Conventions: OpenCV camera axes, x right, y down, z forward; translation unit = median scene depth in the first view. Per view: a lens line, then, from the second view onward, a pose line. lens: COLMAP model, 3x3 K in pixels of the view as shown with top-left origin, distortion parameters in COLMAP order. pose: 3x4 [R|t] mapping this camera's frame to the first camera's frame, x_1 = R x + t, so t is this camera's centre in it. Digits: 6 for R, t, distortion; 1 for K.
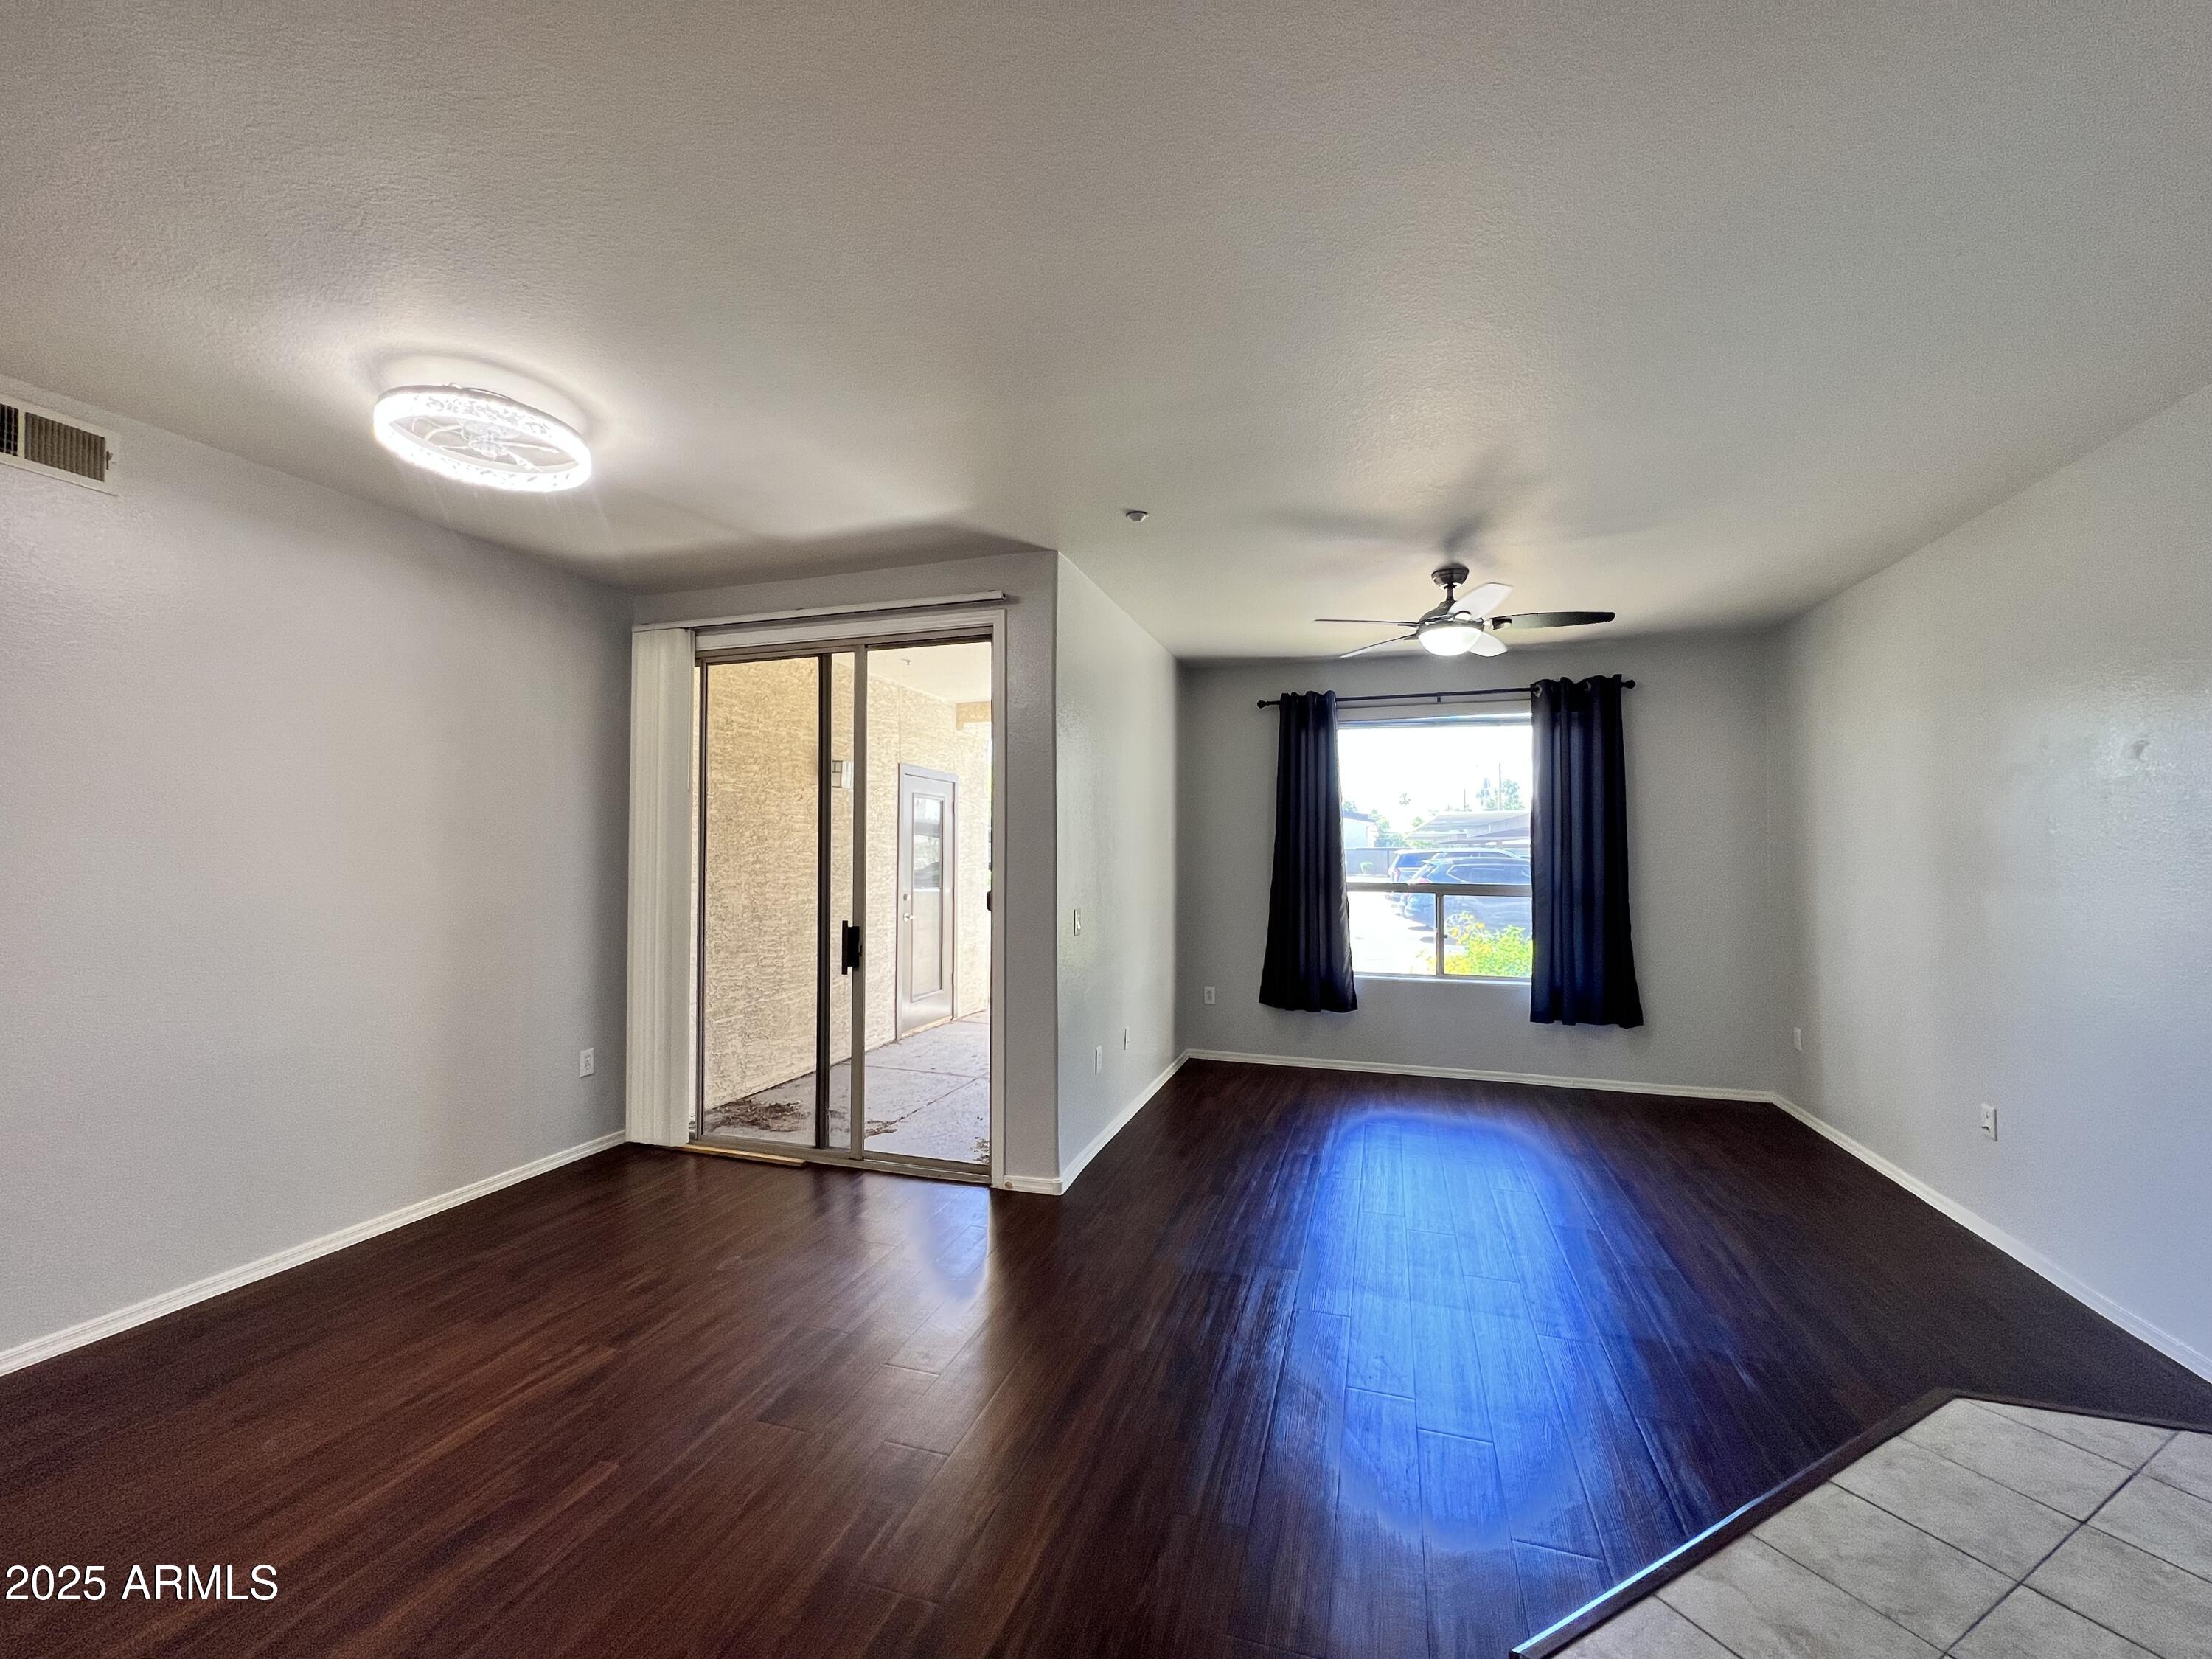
lens RADIAL K [[883.2, 0, 1110.5], [0, 883.2, 832.5], [0, 0, 1]] dist [-0.001333, 0.000328]
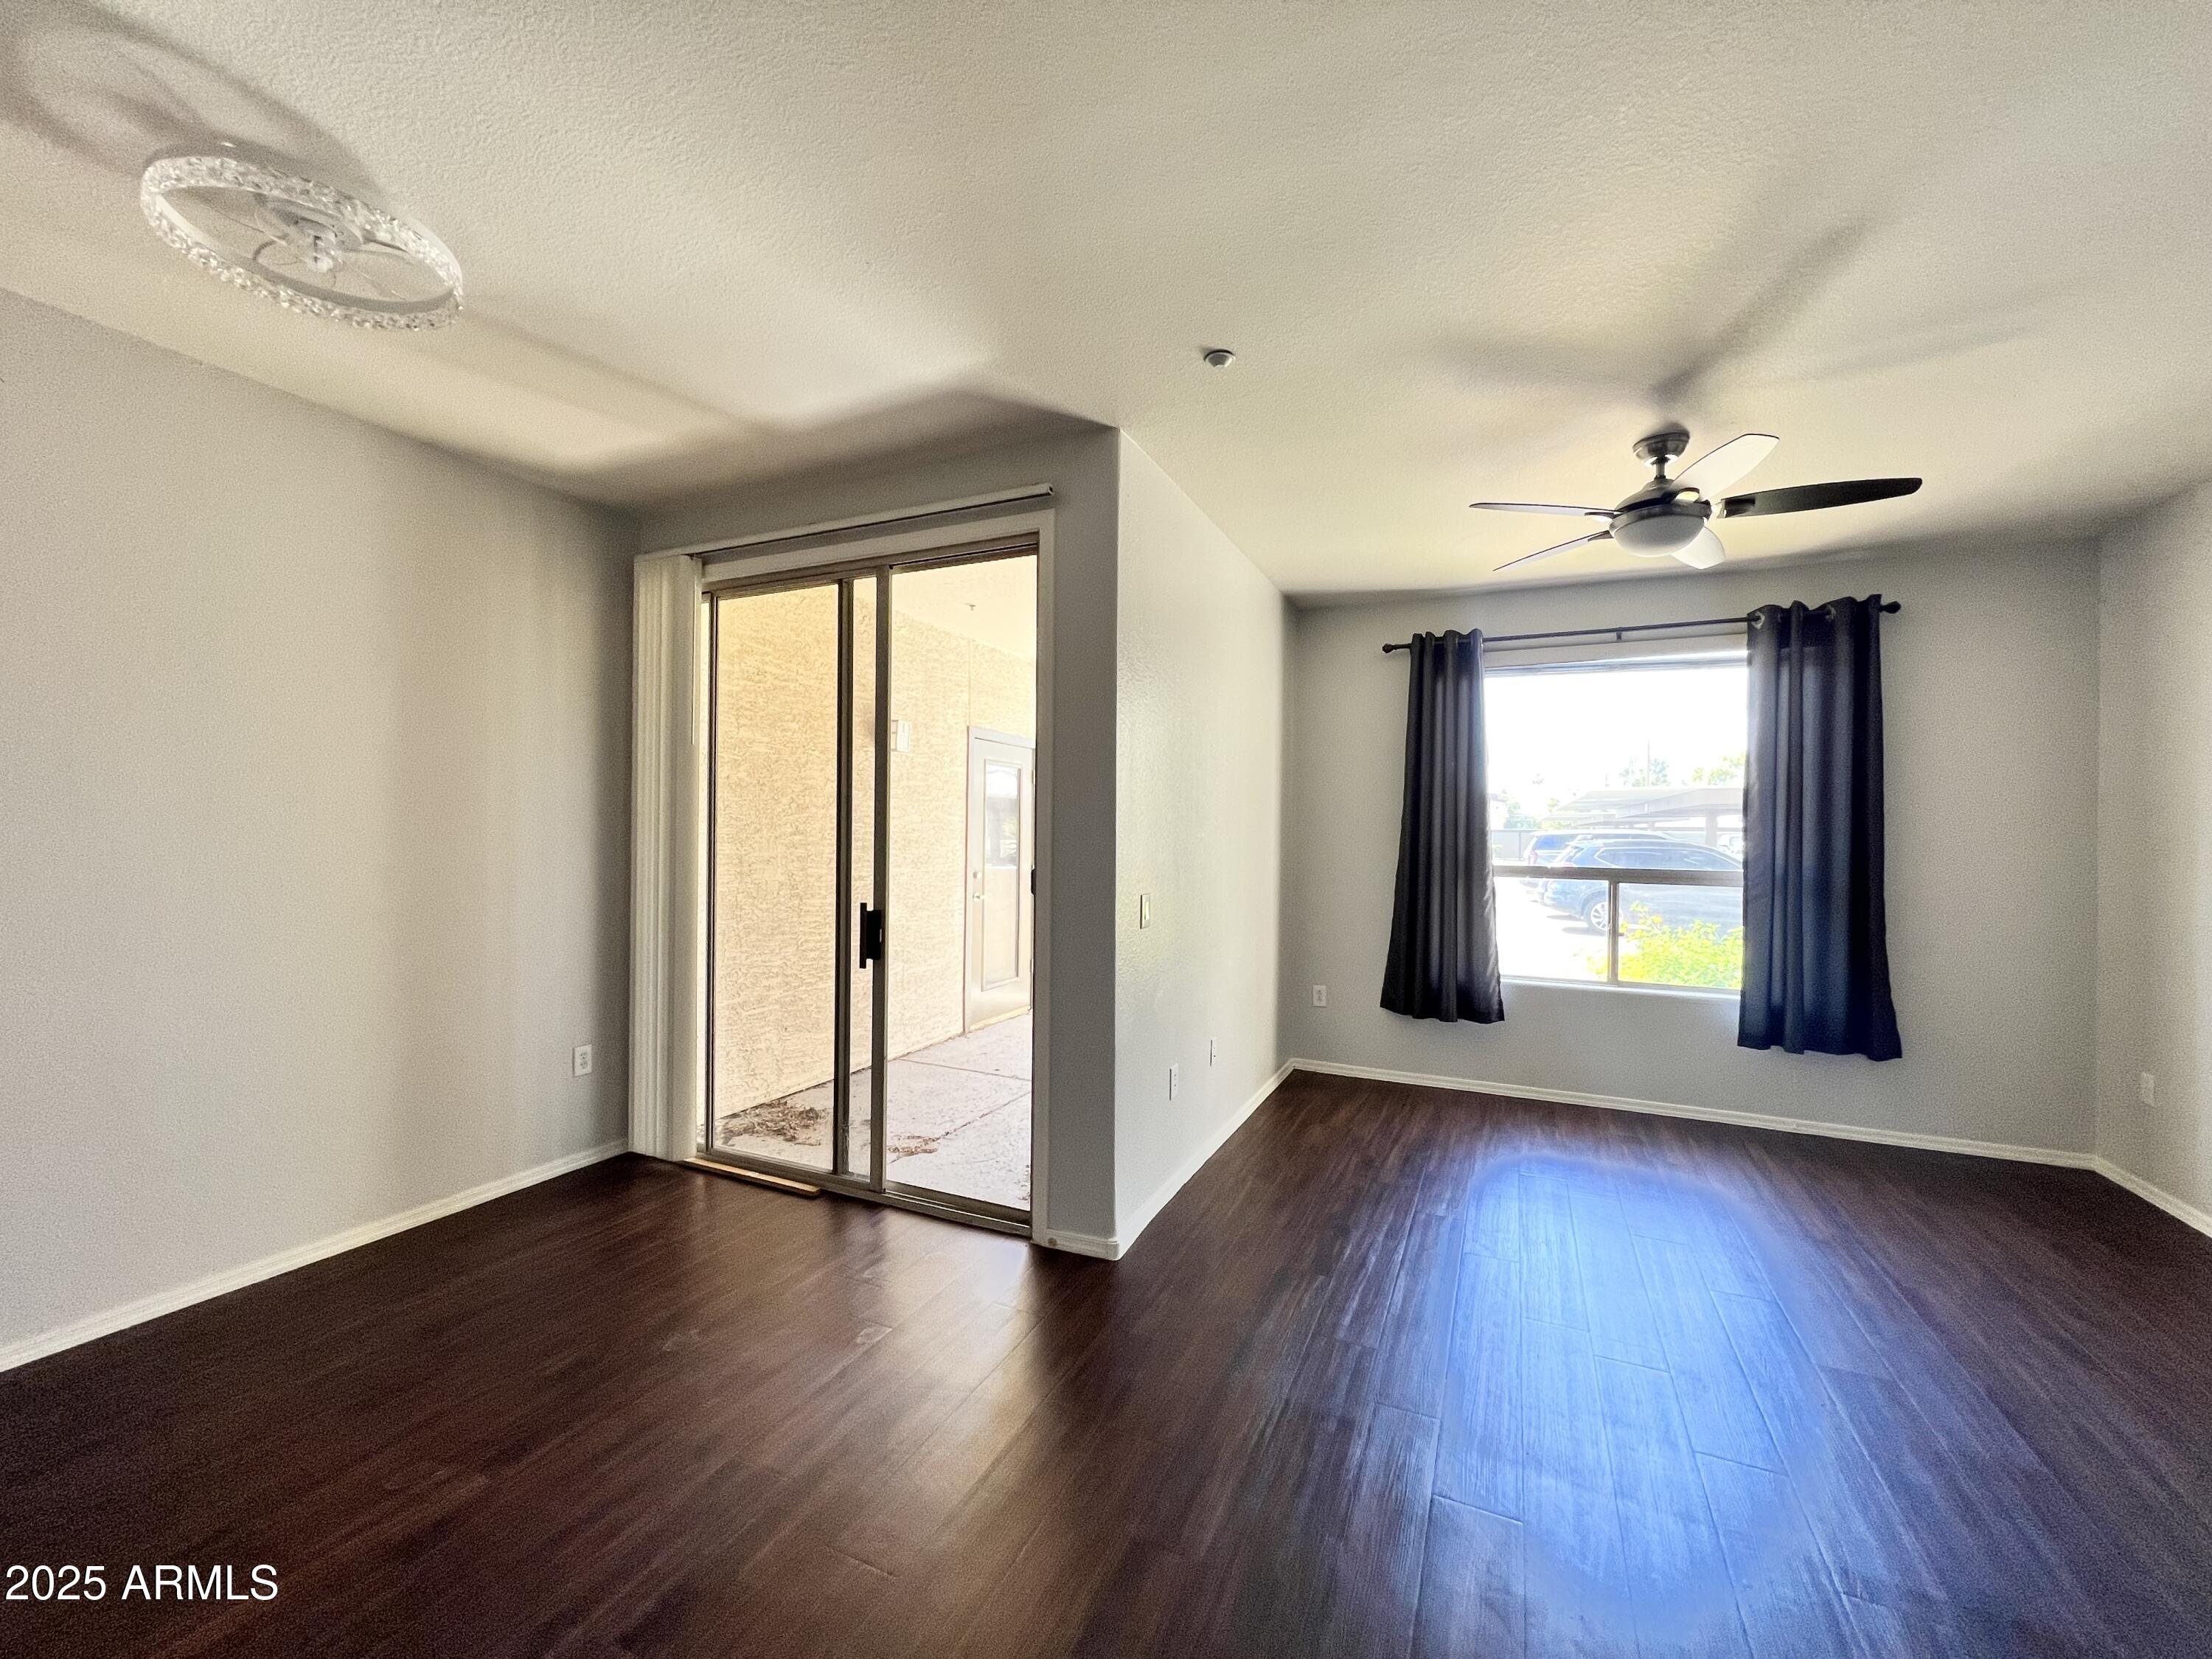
lens RADIAL K [[883.2, 0, 1105.5], [0, 883.2, 832.1], [0, 0, 1]] dist [-0.001333, 0.000328]
pose [[0.991103, 0.008526, -0.132821, 0.030285], [-0.005447, 0.999708, 0.023526, 0.012723], [0.132983, -0.022593, 0.990861, 0.210166]]
